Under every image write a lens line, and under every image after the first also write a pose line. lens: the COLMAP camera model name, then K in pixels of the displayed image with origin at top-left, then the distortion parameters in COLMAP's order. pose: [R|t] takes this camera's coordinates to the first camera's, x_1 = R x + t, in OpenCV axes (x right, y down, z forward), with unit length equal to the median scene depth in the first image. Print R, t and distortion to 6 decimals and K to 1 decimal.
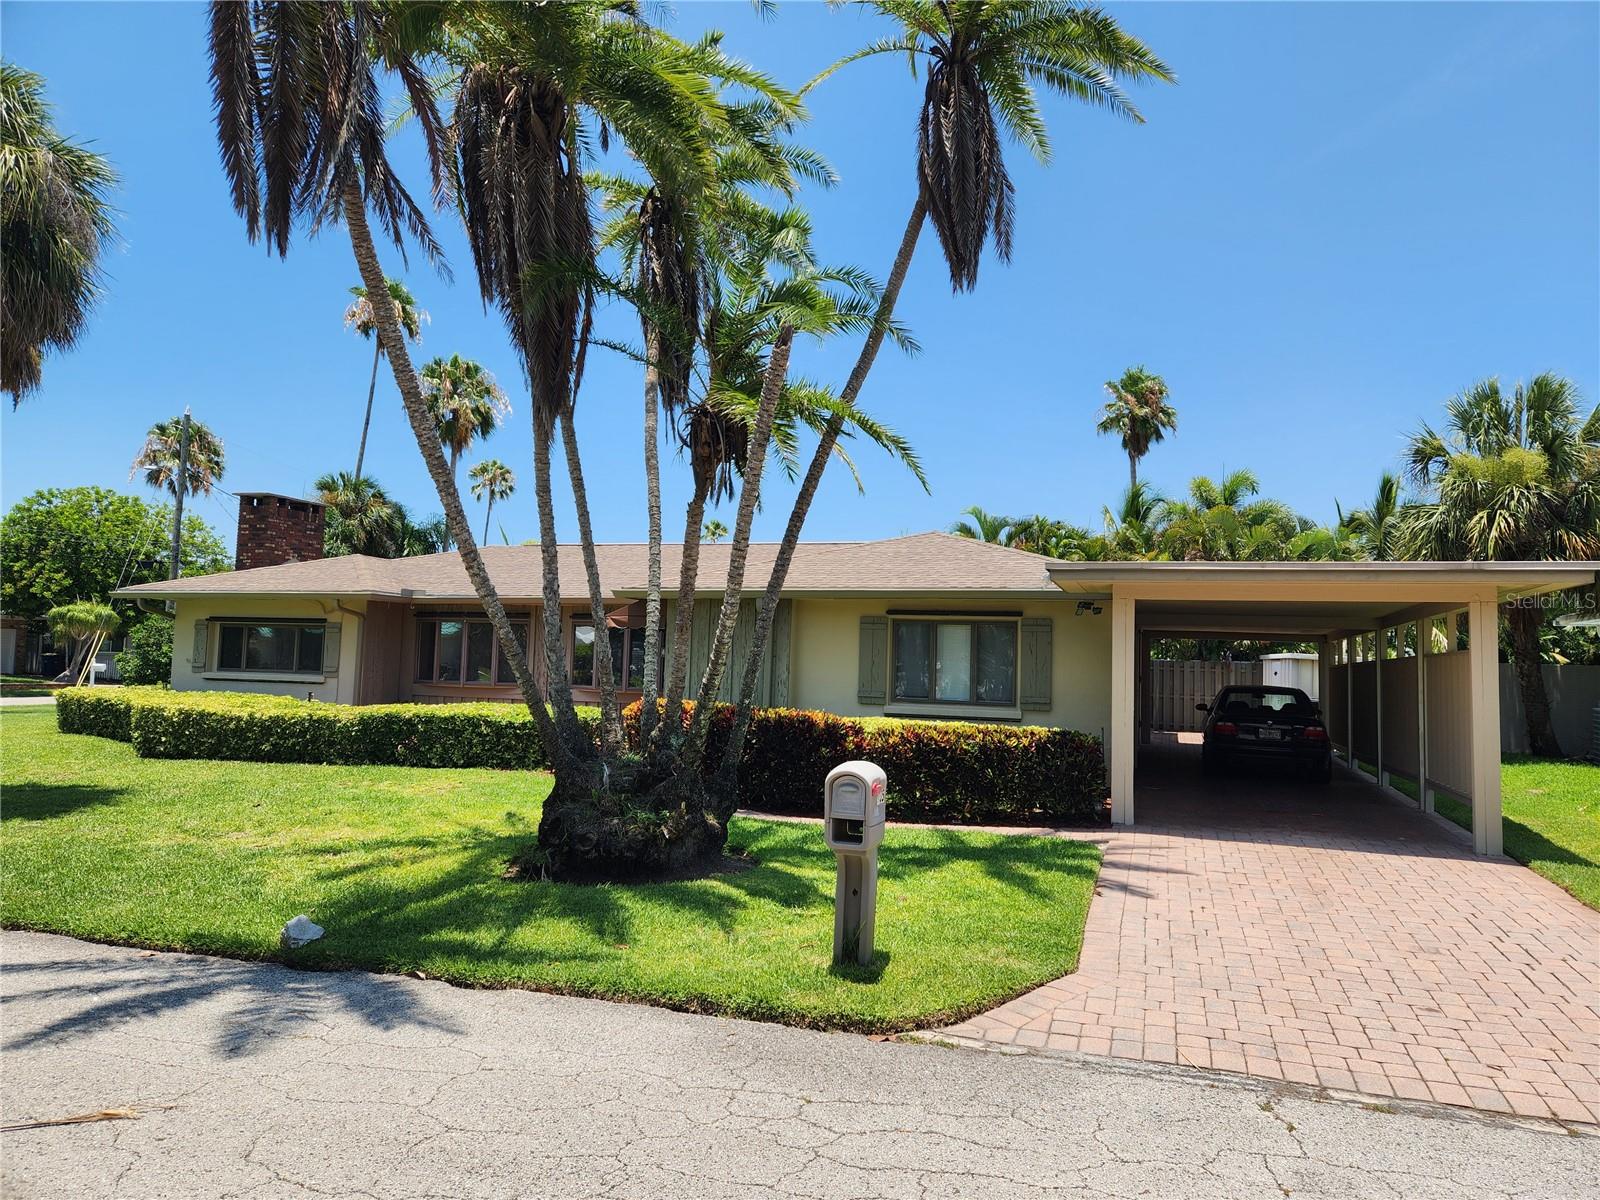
lens RADIAL K [[1062.3, 0, 814.9], [0, 1062.3, 609.8], [0, 0, 1]] dist [0.090671, -0.080203]
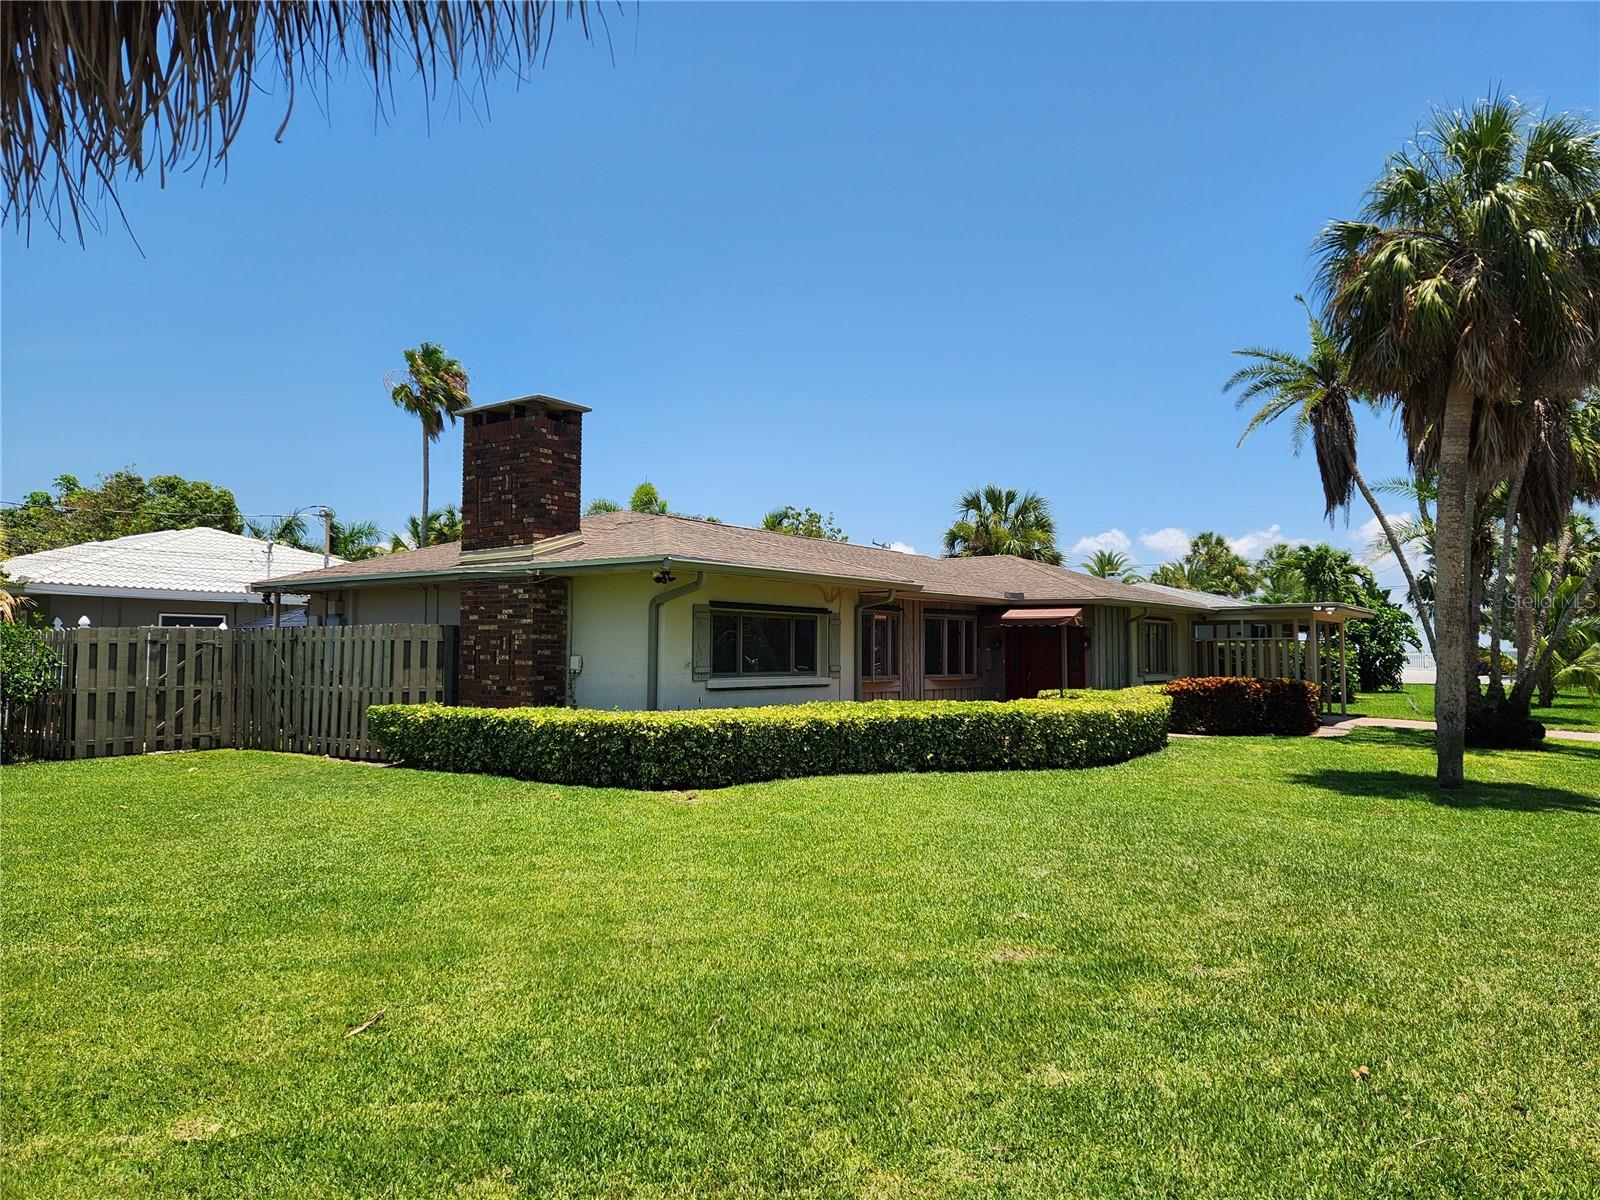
lens RADIAL K [[1073.0, 0, 805.0], [0, 1073.0, 603.0], [0, 0, 1]] dist [0.096514, -0.083682]
pose [[0.310626, 0.016652, 0.950386, -1.499178], [-0.047094, 0.998888, -0.002110, 0.008219], [-0.949365, -0.044103, 0.311065, 0.911034]]
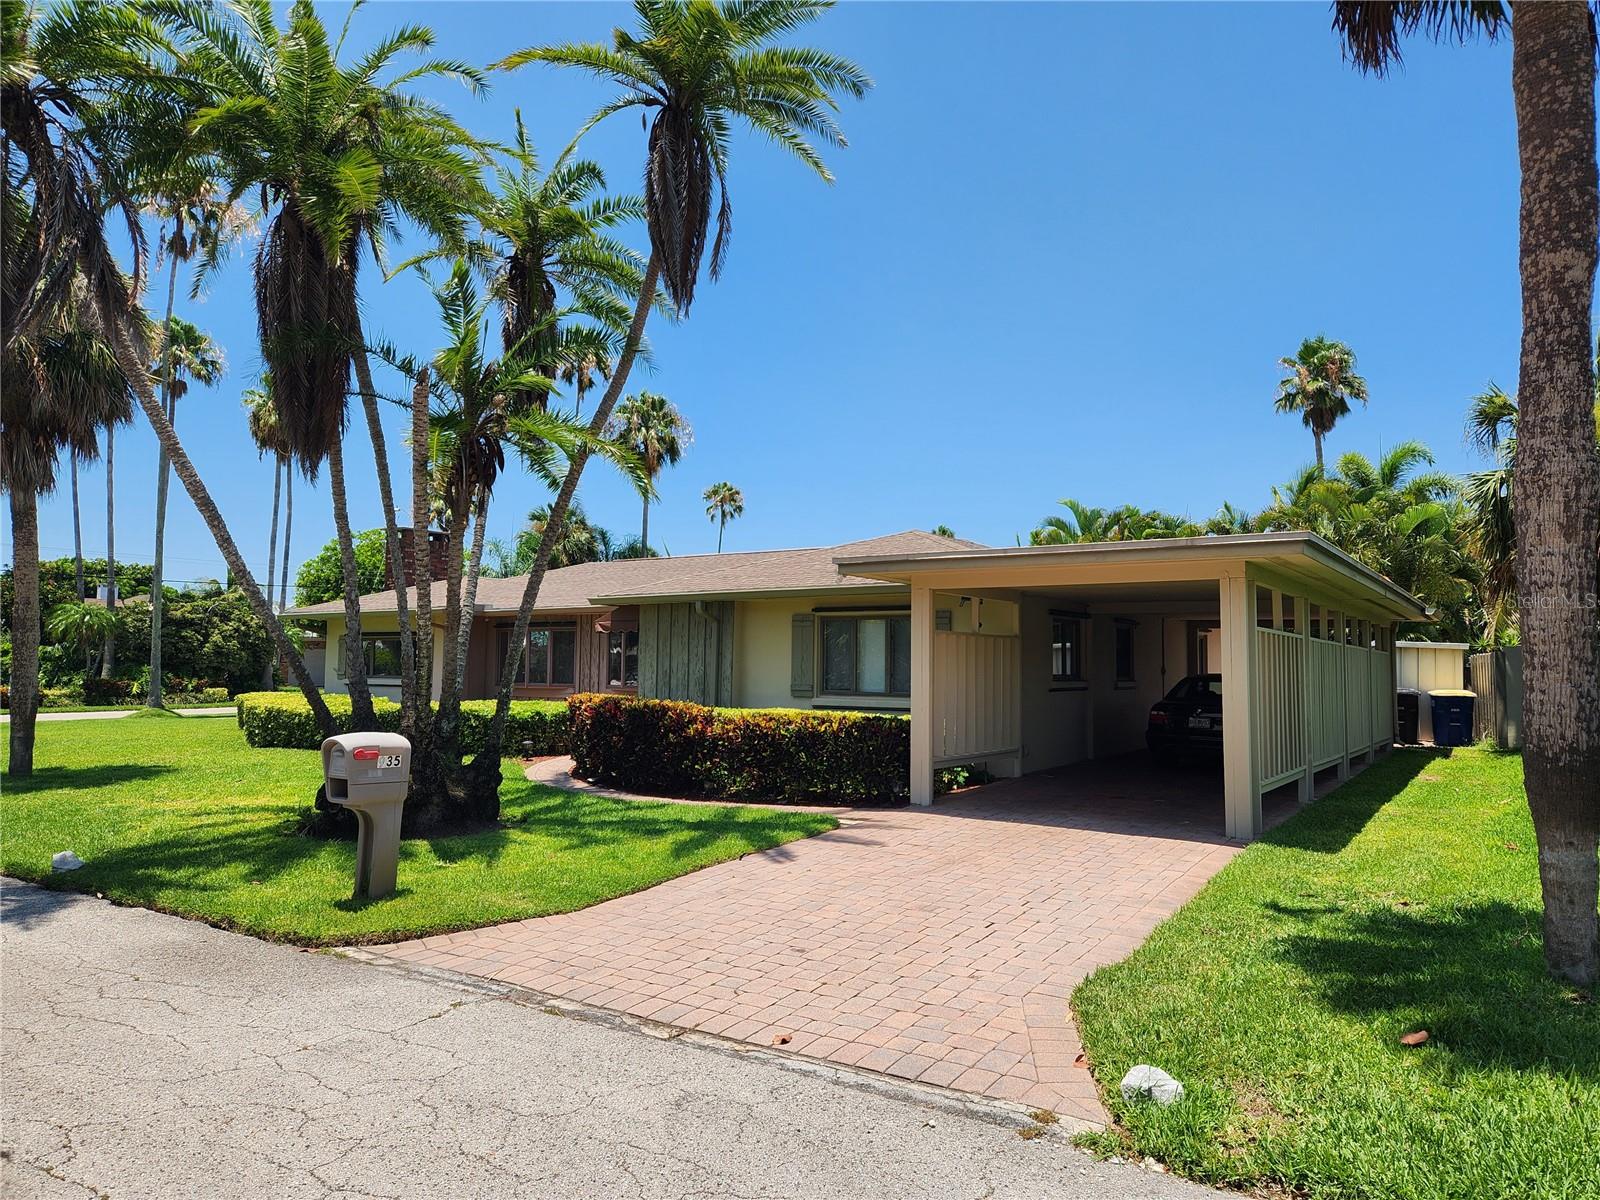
lens RADIAL K [[1058.3, 0, 816.1], [0, 1058.3, 602.7], [0, 0, 1]] dist [0.088536, -0.078188]
pose [[0.963300, -0.035025, -0.266134, 0.329774], [0.031638, 0.999355, -0.017006, 0.012475], [0.266558, 0.007962, 0.963786, -0.016101]]
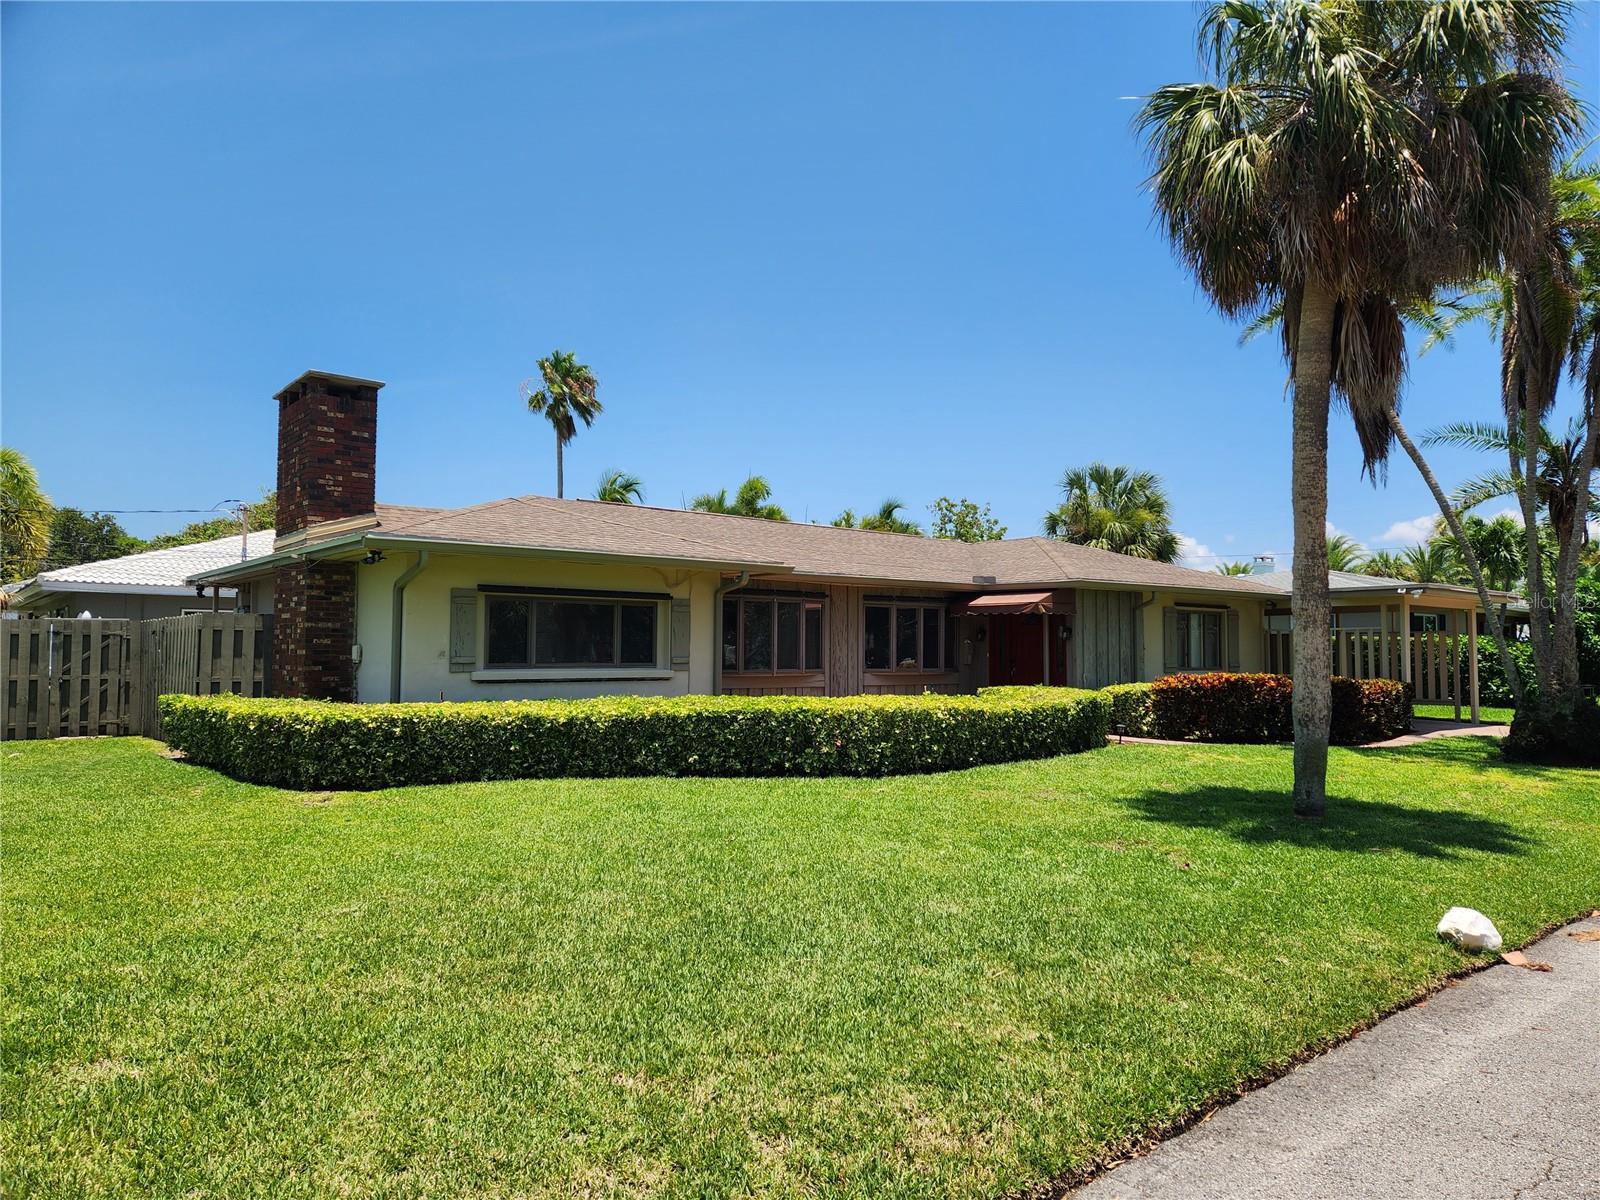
lens RADIAL K [[1062.3, 0, 814.9], [0, 1062.3, 609.8], [0, 0, 1]] dist [0.090671, -0.080203]
pose [[0.527517, 0.006946, 0.849516, -1.240228], [-0.035536, 0.999272, 0.013896, 0.006978], [-0.848801, -0.037519, 0.527380, 0.624352]]
